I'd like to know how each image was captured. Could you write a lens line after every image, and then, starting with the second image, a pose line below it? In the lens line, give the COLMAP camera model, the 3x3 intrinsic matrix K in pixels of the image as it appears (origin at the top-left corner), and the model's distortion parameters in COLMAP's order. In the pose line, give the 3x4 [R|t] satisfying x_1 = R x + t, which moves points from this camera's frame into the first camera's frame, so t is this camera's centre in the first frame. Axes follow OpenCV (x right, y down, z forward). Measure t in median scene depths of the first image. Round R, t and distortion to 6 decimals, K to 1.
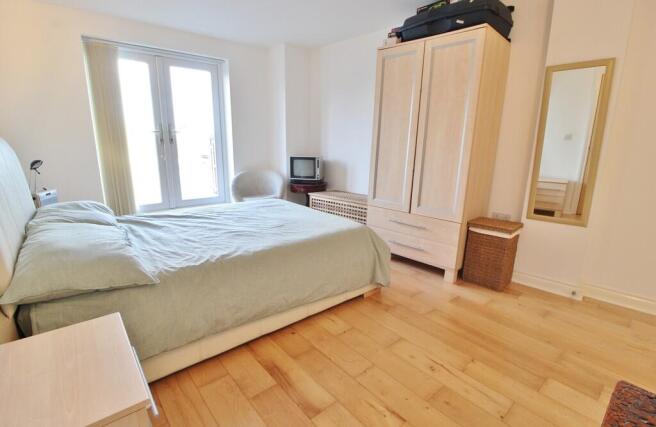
lens RADIAL K [[316.7, 0, 328.0], [0, 316.7, 213.5], [0, 0, 1]] dist [0.000355, 0.000057]
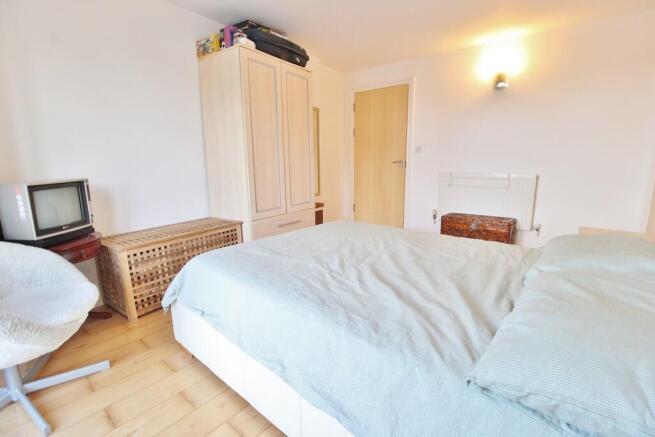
lens RADIAL K [[299.3, 0, 327.5], [0, 299.3, 218.5], [0, 0, 1]] dist [-0.000484, -0.000171]
pose [[-0.169992, -0.203016, 0.964307, -0.858630], [0.229180, 0.943573, 0.239052, -0.223104], [-0.958426, 0.261636, -0.113873, 1.078234]]
